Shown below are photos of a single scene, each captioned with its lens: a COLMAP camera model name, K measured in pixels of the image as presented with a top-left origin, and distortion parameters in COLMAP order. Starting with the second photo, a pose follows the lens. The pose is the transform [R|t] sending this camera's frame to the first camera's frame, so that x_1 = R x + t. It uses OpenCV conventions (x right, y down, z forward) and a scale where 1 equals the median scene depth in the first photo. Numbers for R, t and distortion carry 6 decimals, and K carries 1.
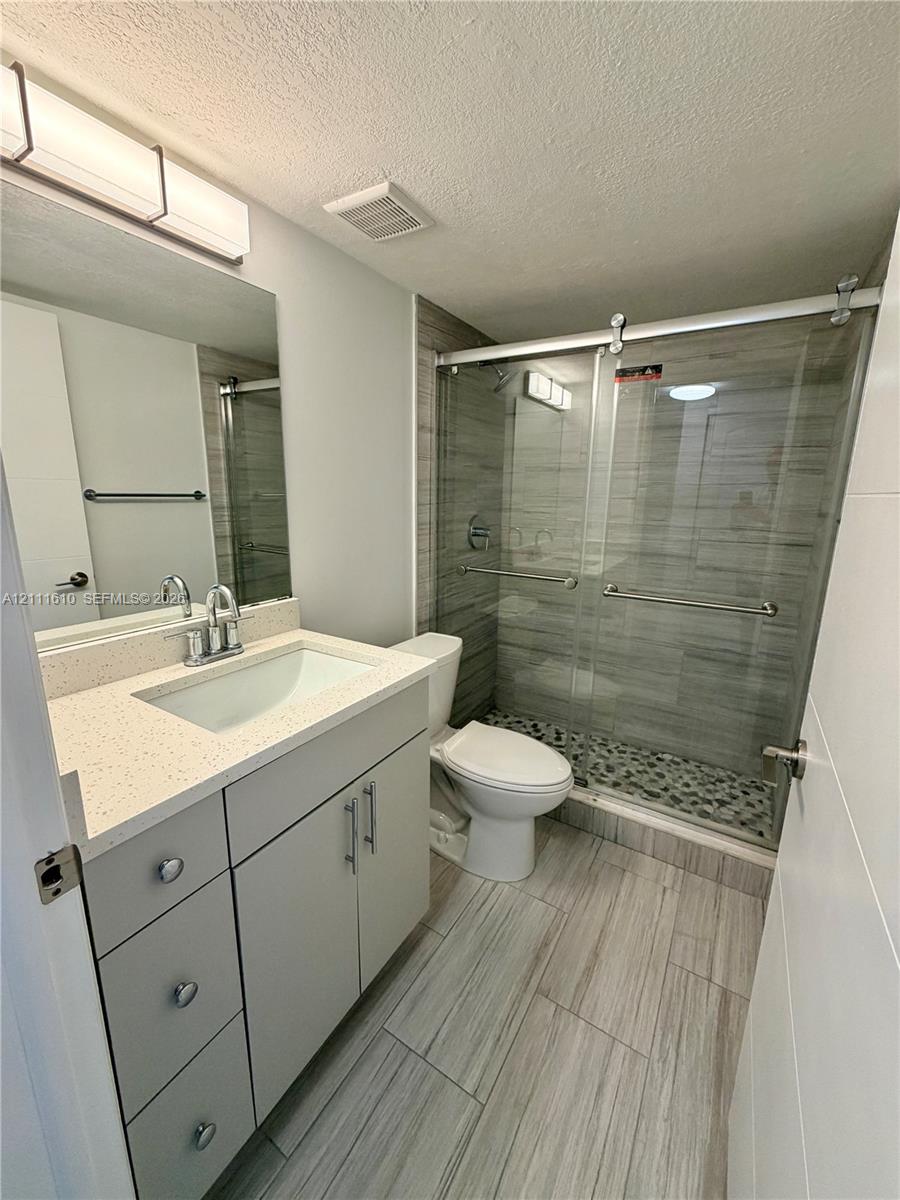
lens RADIAL K [[478.6, 0, 451.7], [0, 478.6, 595.3], [0, 0, 1]] dist [-0.000660, -0.000106]
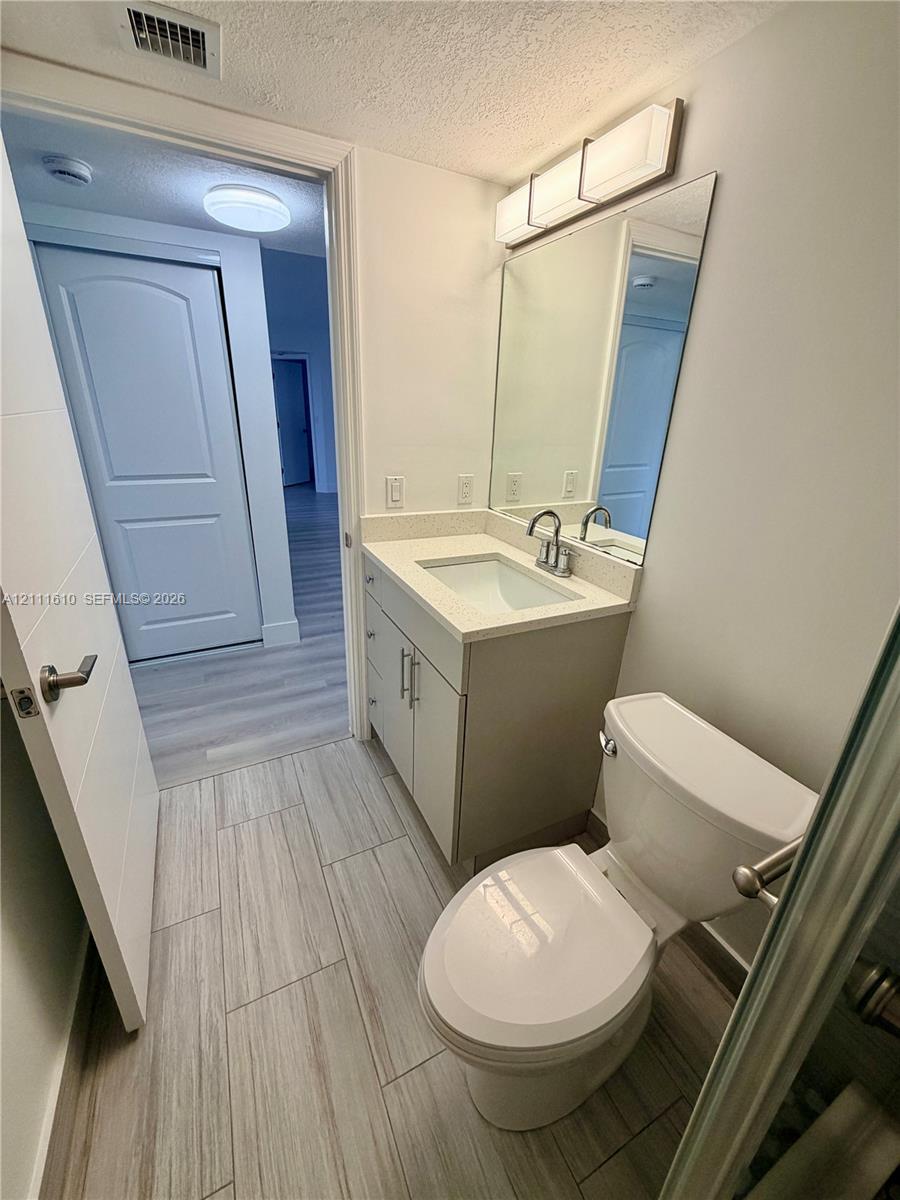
lens RADIAL K [[478.6, 0, 451.7], [0, 478.6, 595.3], [0, 0, 1]] dist [-0.000660, -0.000106]
pose [[-0.526287, 0.275503, -0.804438, 0.671469], [-0.225044, 0.867191, 0.444225, -0.309769], [0.819986, 0.414824, -0.394391, 1.309679]]
